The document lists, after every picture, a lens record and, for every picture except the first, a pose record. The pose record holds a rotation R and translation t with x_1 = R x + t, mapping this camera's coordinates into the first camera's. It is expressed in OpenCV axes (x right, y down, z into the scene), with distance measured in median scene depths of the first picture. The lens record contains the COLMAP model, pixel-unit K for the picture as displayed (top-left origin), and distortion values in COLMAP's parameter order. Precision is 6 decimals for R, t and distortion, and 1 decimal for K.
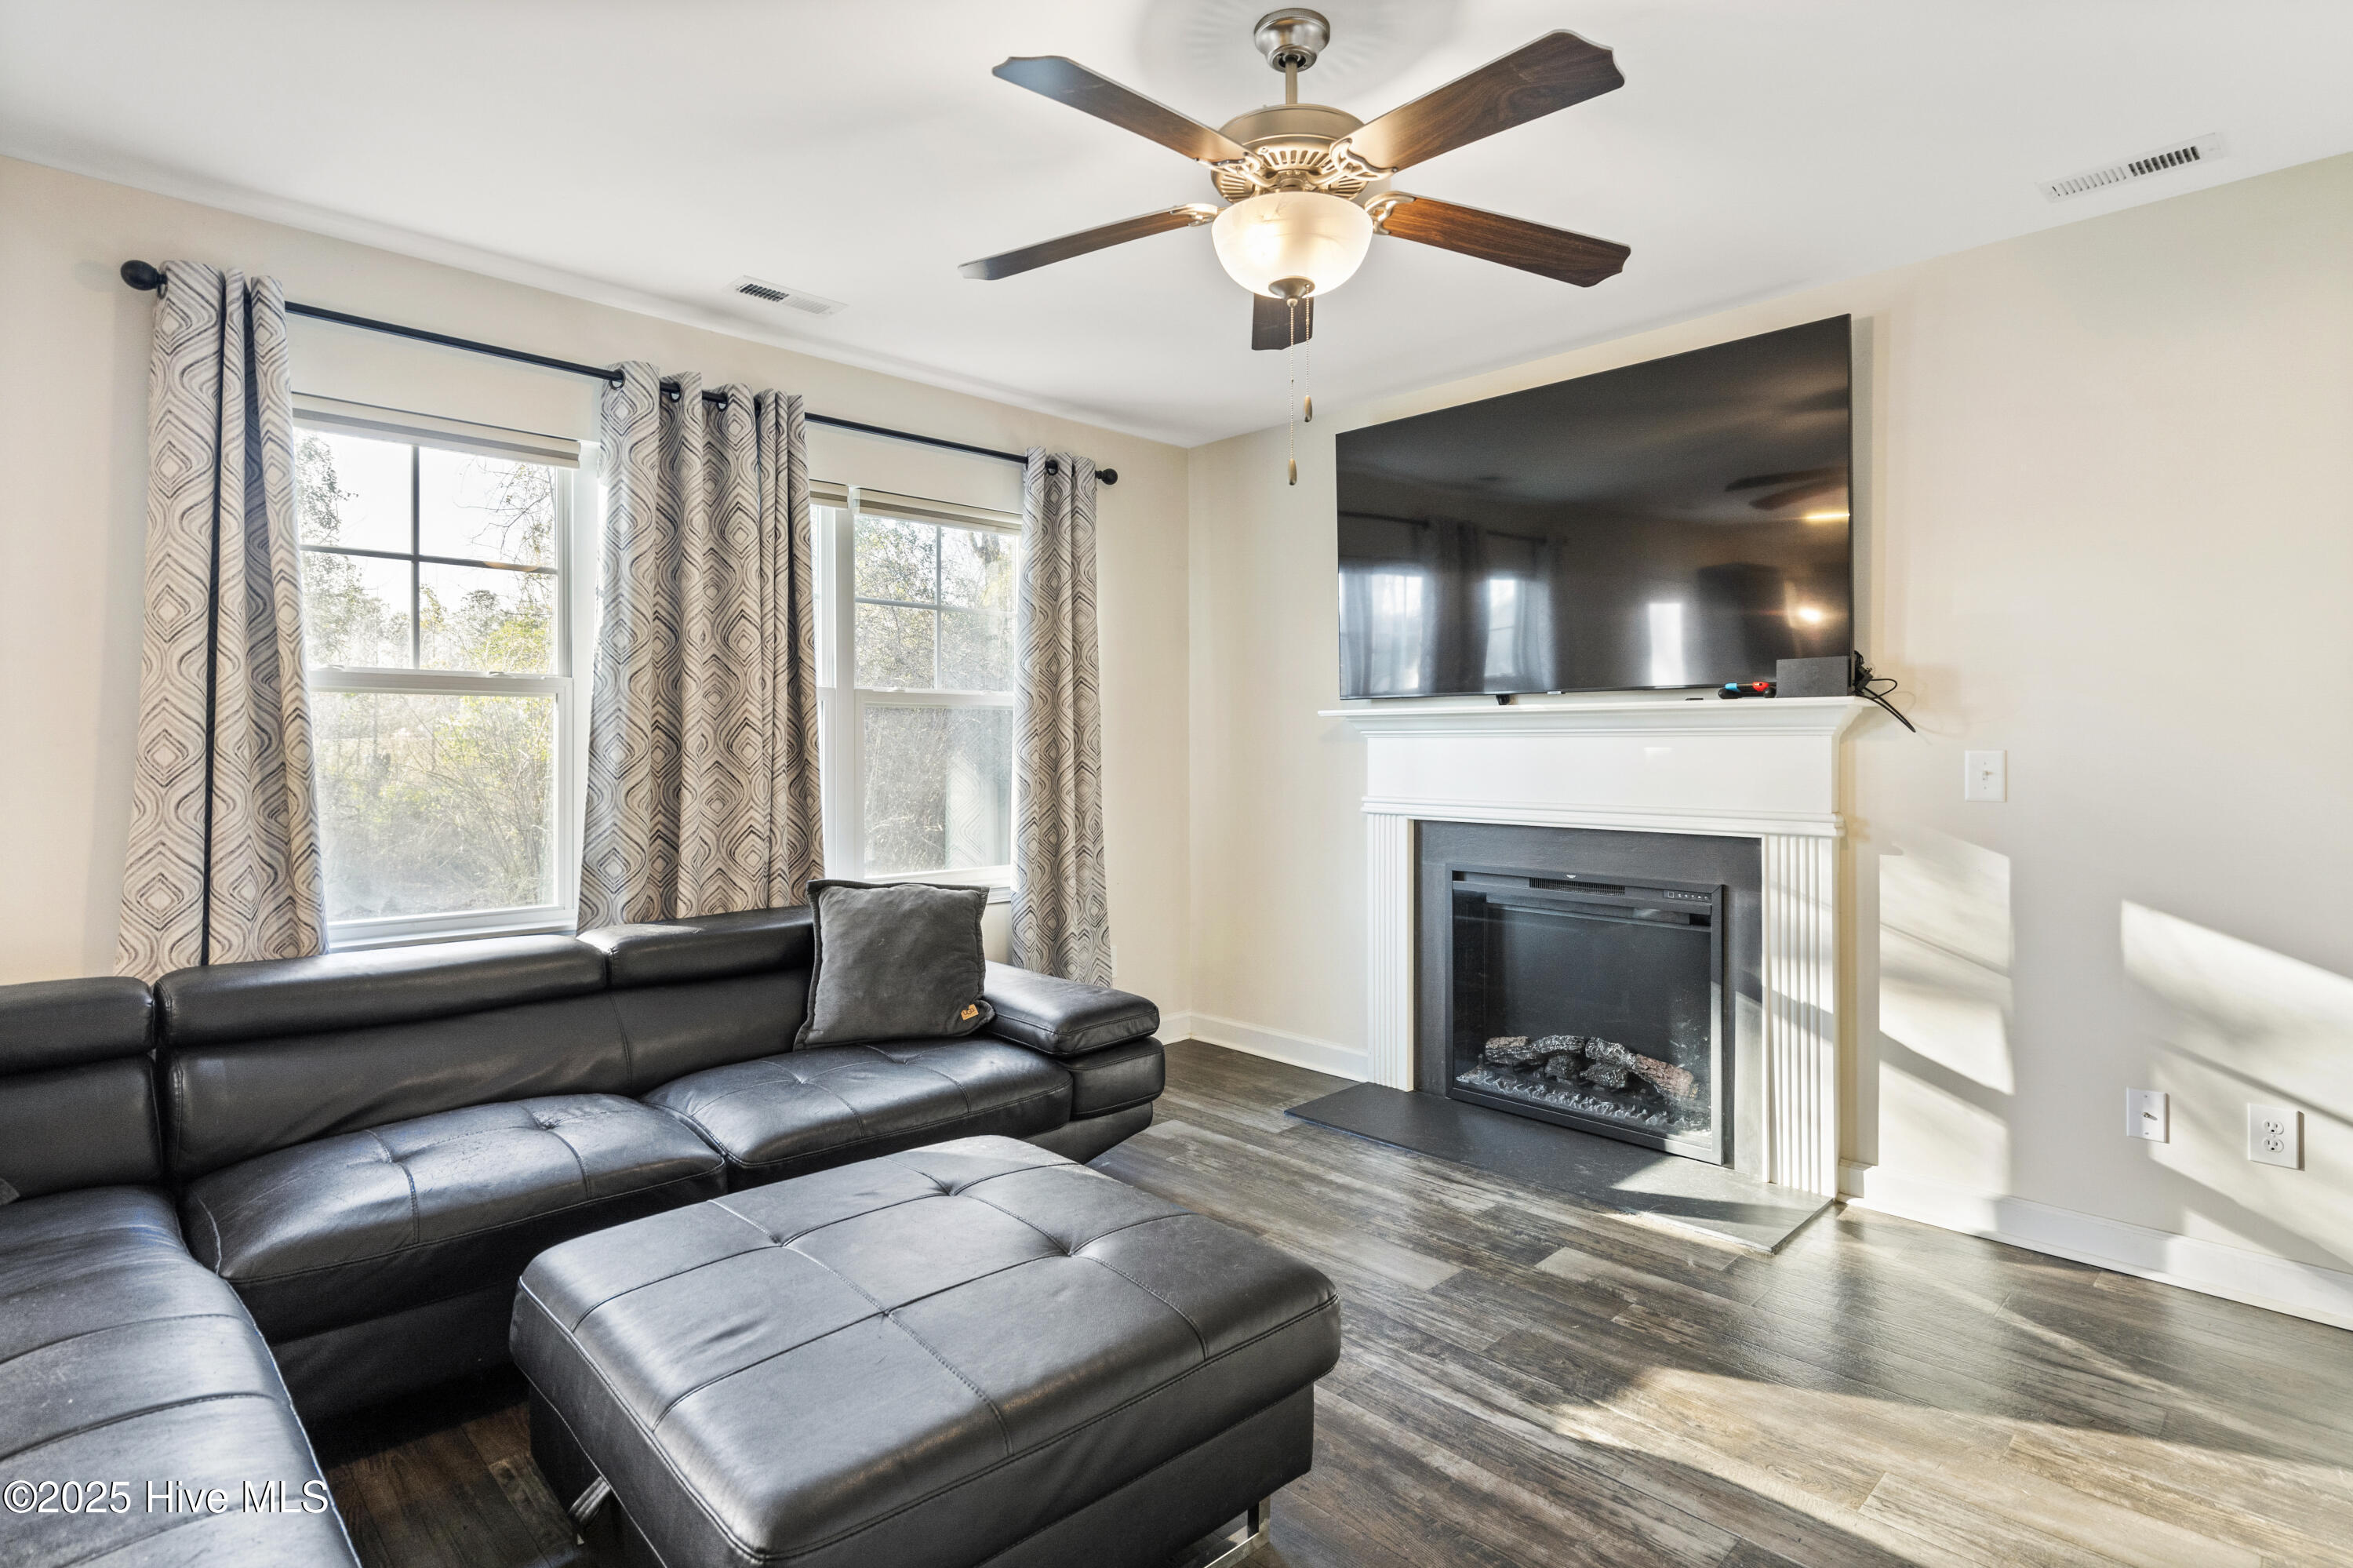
lens RADIAL K [[1191.4, 0, 1175.7], [0, 1191.4, 743.3], [0, 0, 1]] dist [0.001323, 0.000391]
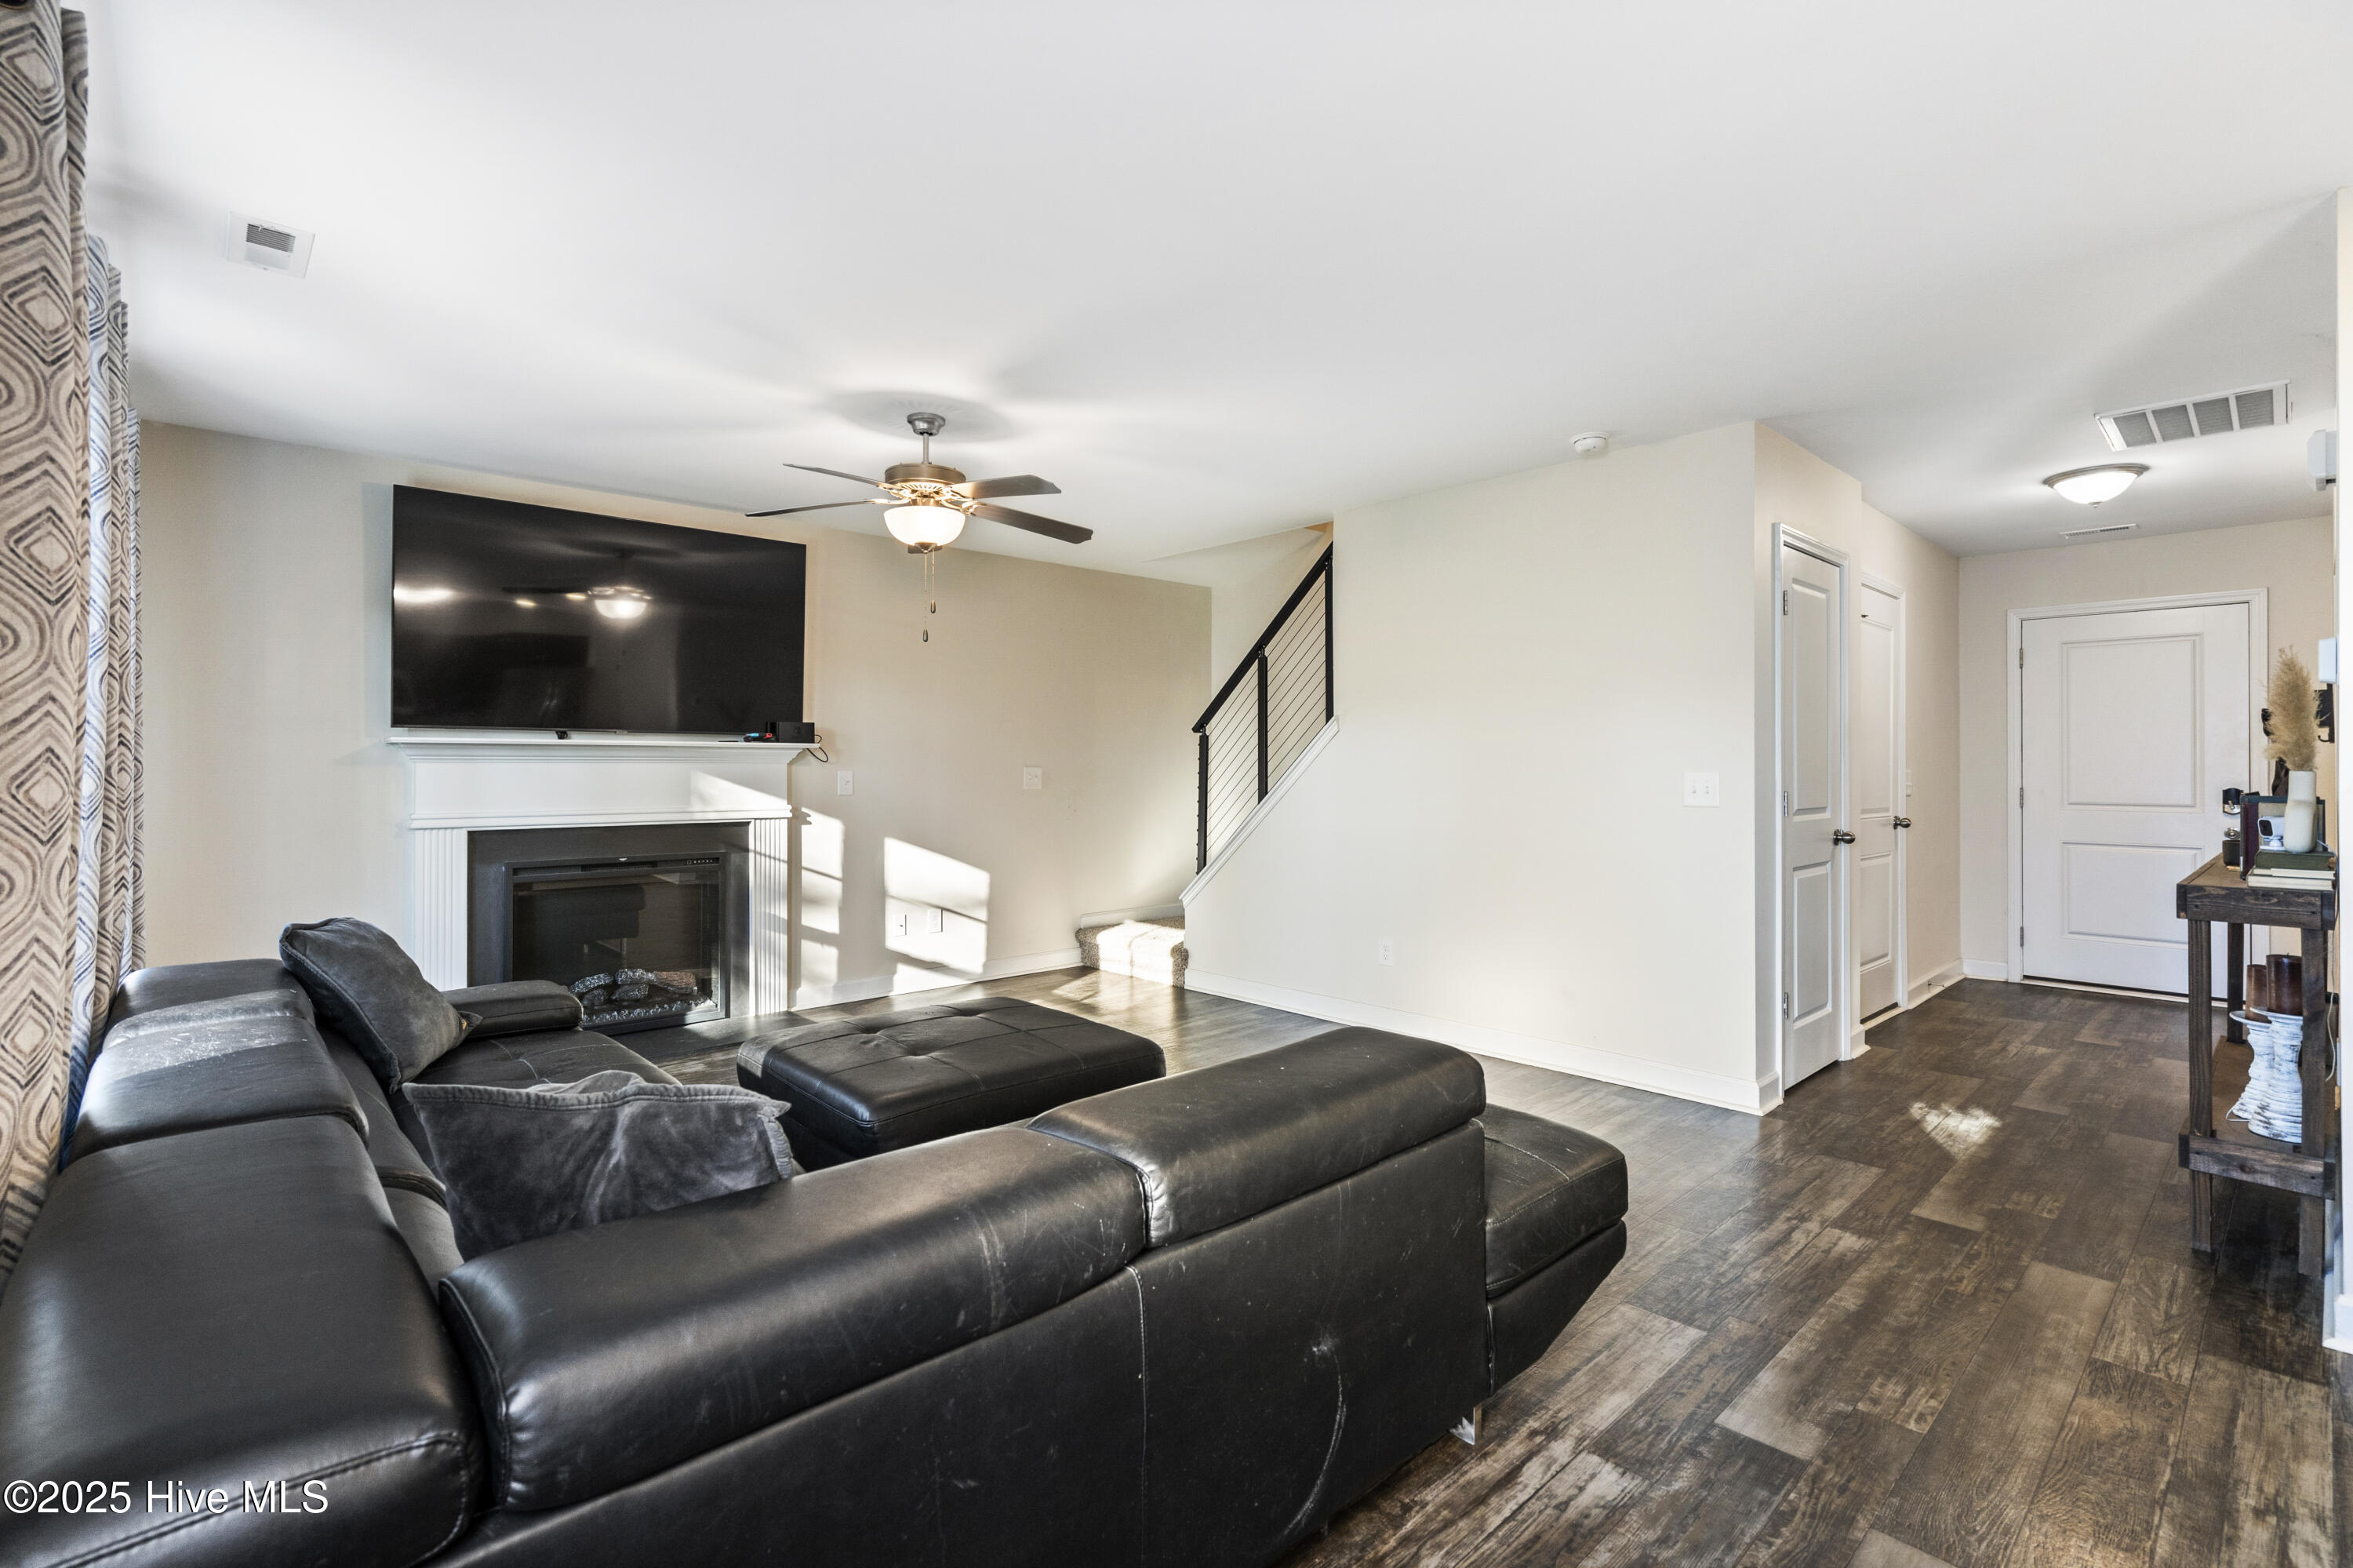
lens RADIAL K [[1043.1, 0, 1169.1], [0, 1043.1, 766.5], [0, 0, 1]] dist [-0.002239, -0.000281]
pose [[0.032494, -0.000934, 0.999472, -0.985698], [-0.008790, 0.999961, 0.001221, -0.008433], [-0.999433, -0.008825, 0.032484, 0.324604]]
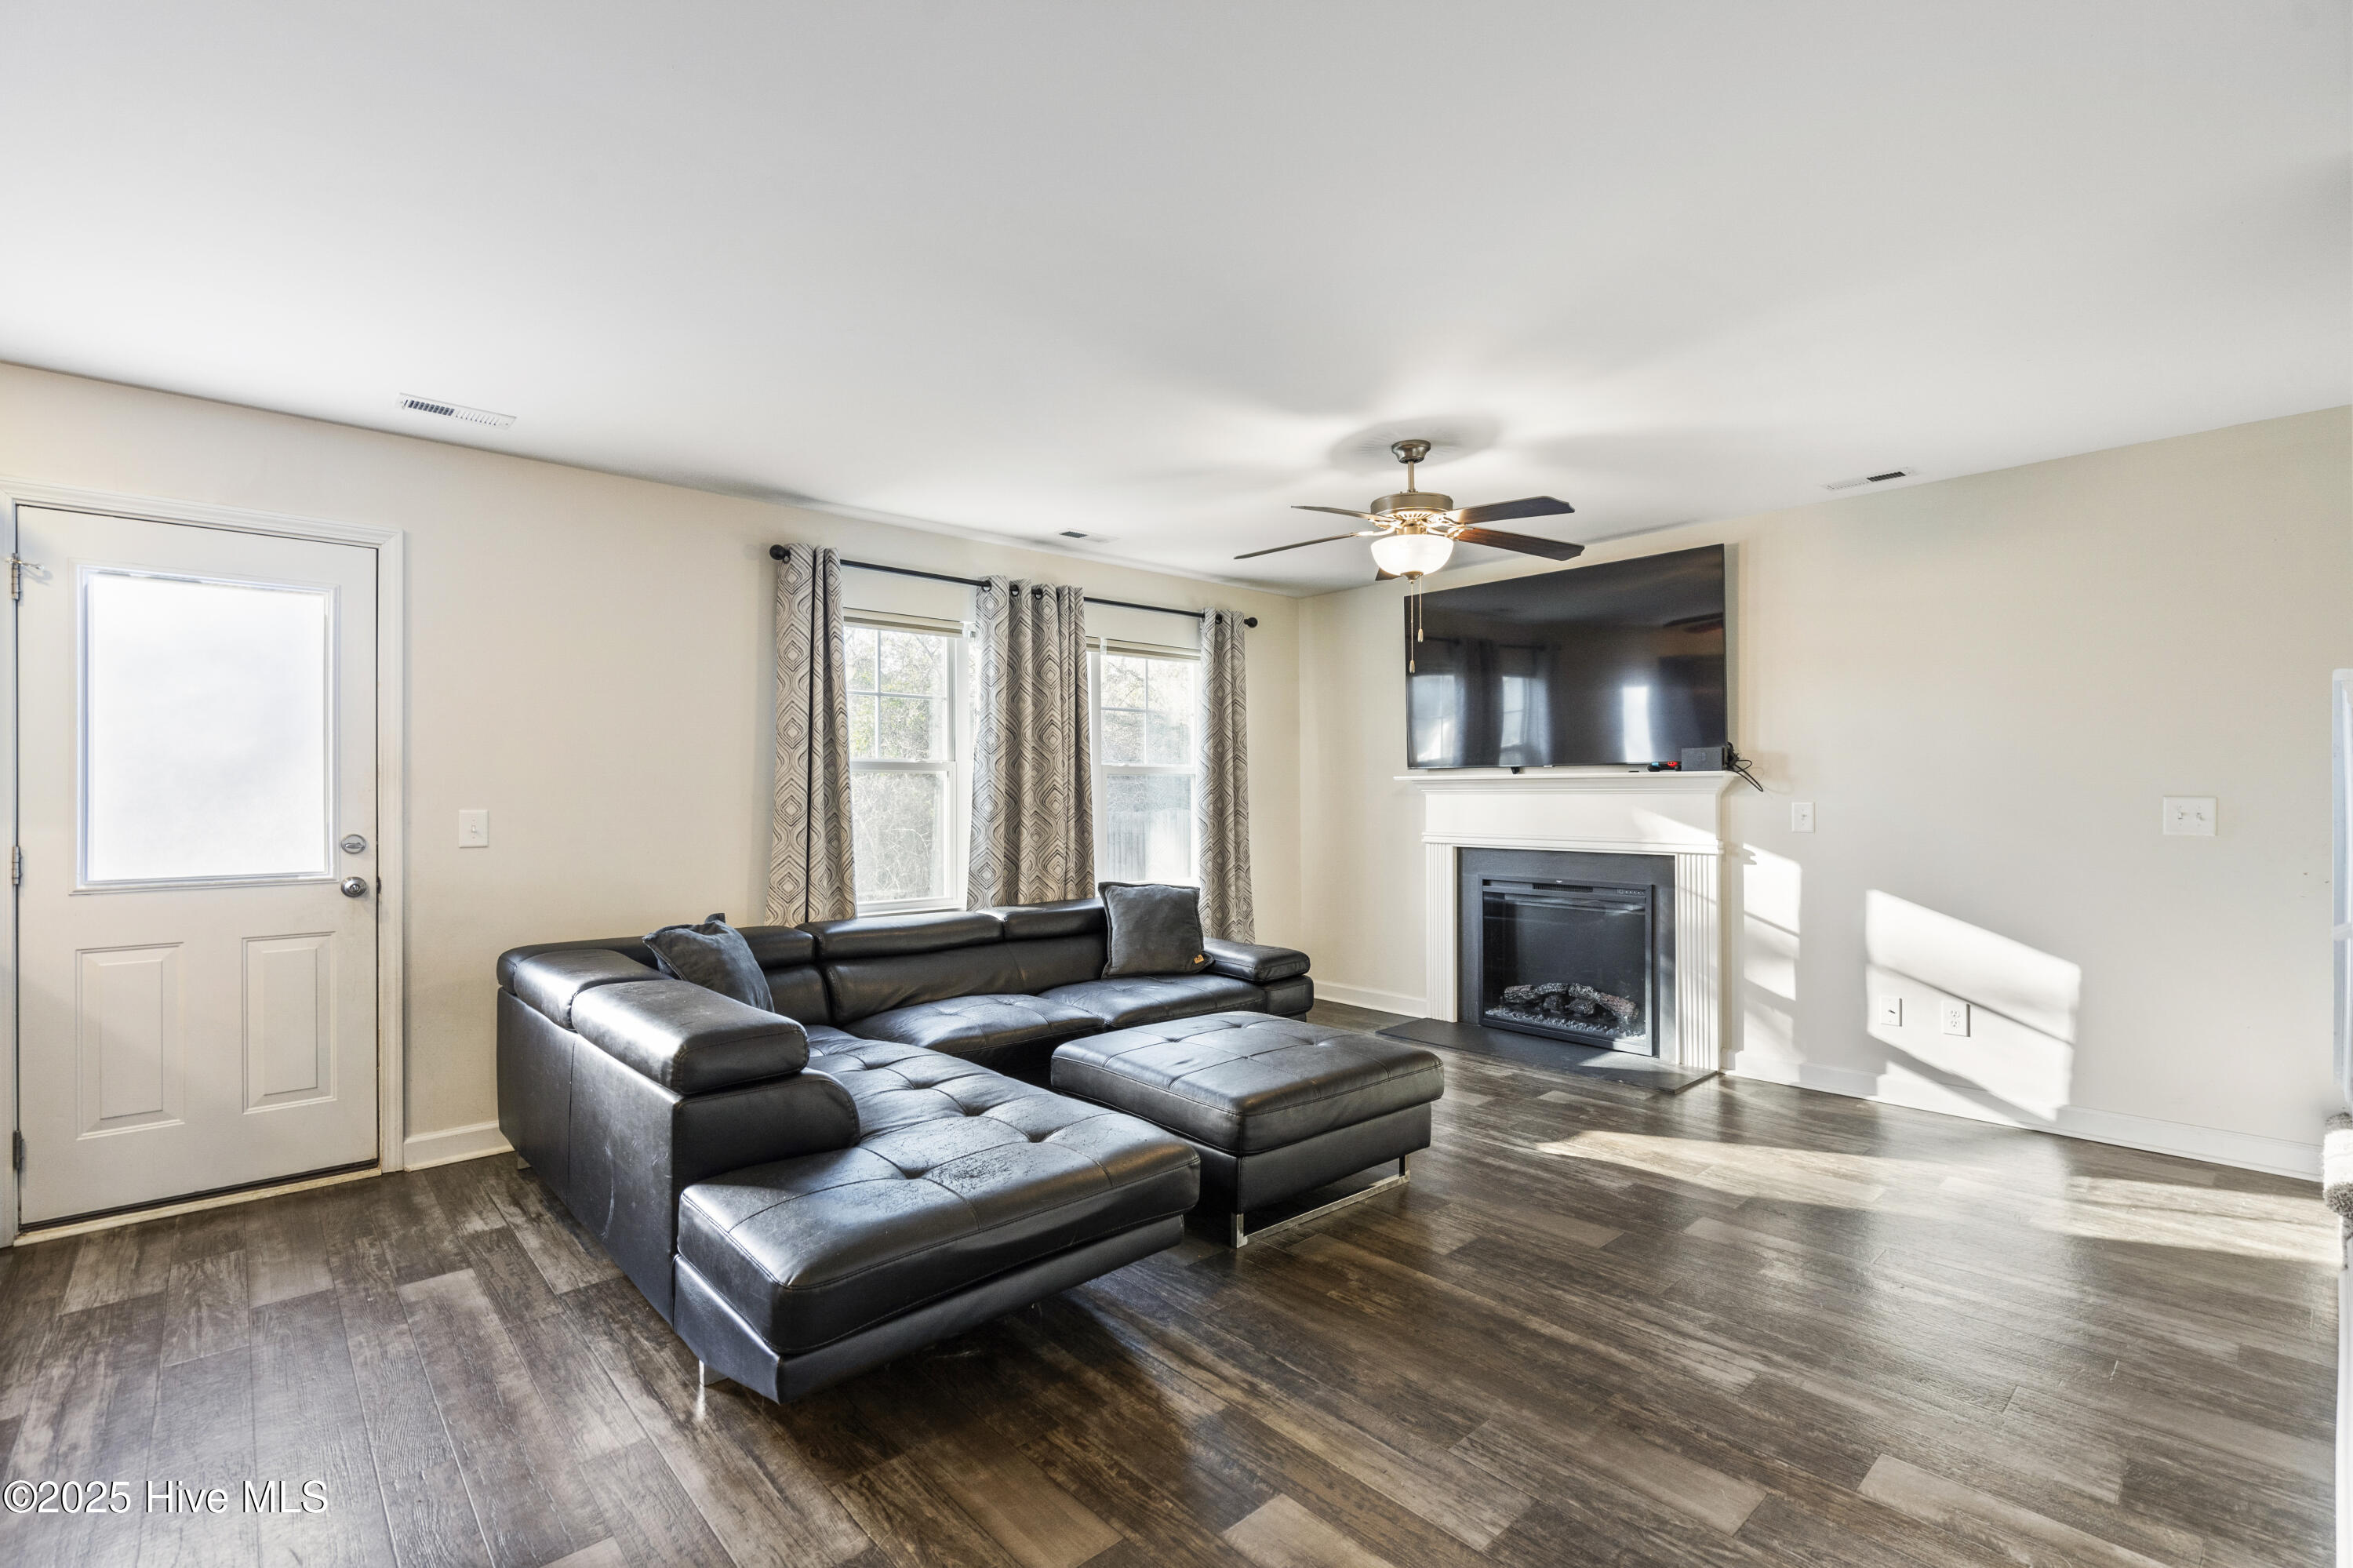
lens RADIAL K [[1068.4, 0, 1173.8], [0, 1068.4, 792.8], [0, 0, 1]] dist [-0.002383, -0.000173]
pose [[0.999359, -0.003839, -0.035582, -0.143237], [0.003900, 0.999991, 0.001651, -0.012119], [0.035575, -0.001789, 0.999365, -0.484214]]
